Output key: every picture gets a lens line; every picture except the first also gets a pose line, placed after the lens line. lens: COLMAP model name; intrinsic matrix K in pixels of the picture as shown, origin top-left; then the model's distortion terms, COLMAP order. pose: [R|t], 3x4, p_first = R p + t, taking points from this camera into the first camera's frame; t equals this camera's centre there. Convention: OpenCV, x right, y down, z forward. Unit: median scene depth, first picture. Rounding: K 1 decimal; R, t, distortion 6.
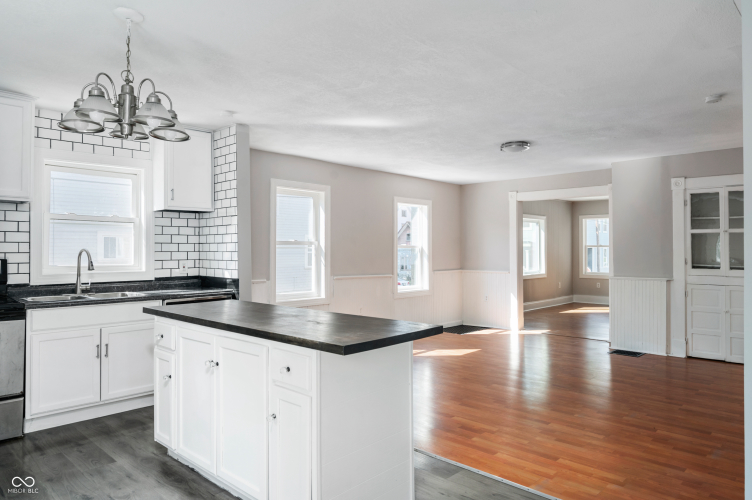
lens RADIAL K [[489.0, 0, 376.2], [0, 489.0, 247.8], [0, 0, 1]] dist [-0.000789, -0.000410]
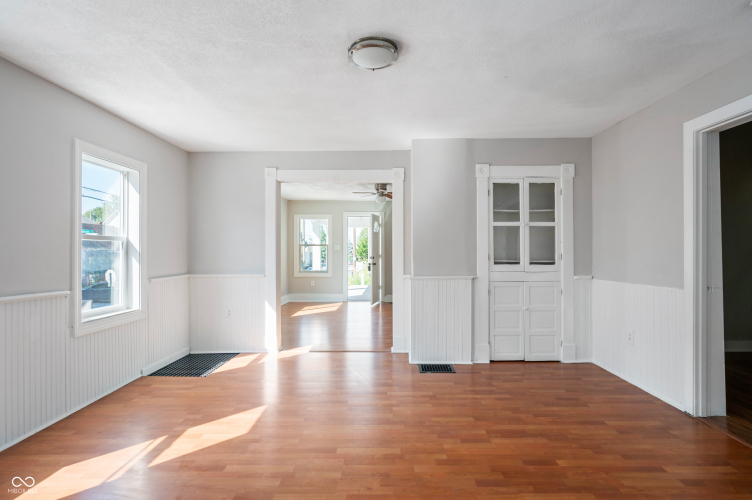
lens RADIAL K [[388.7, 0, 379.0], [0, 388.7, 247.6], [0, 0, 1]] dist [-0.004489, -0.000753]
pose [[0.723548, 0.006253, 0.690246, -0.015516], [-0.001478, 0.999971, -0.007509, 0.016455], [-0.690273, 0.004413, 0.723536, 0.618130]]
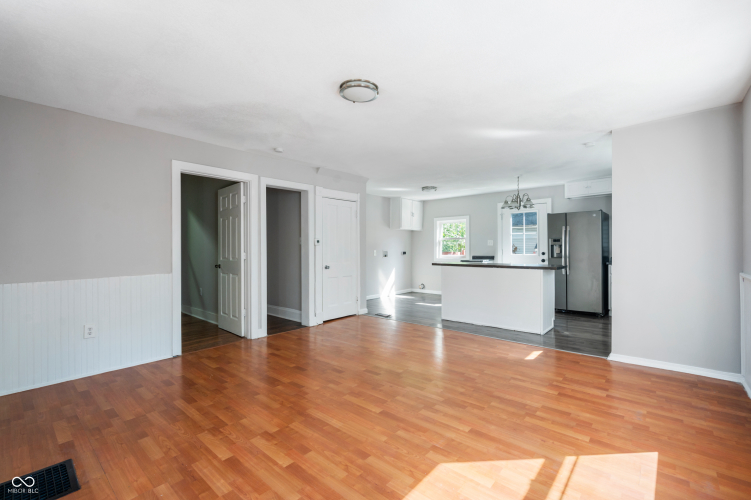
lens RADIAL K [[343.4, 0, 379.8], [0, 343.4, 249.3], [0, 0, 1]] dist [0.003066, 0.000126]
pose [[-0.998313, 0.012024, -0.056807, 0.253627], [0.012064, 0.999927, -0.000354, 0.024286], [0.056799, -0.001039, -0.998385, 1.361198]]
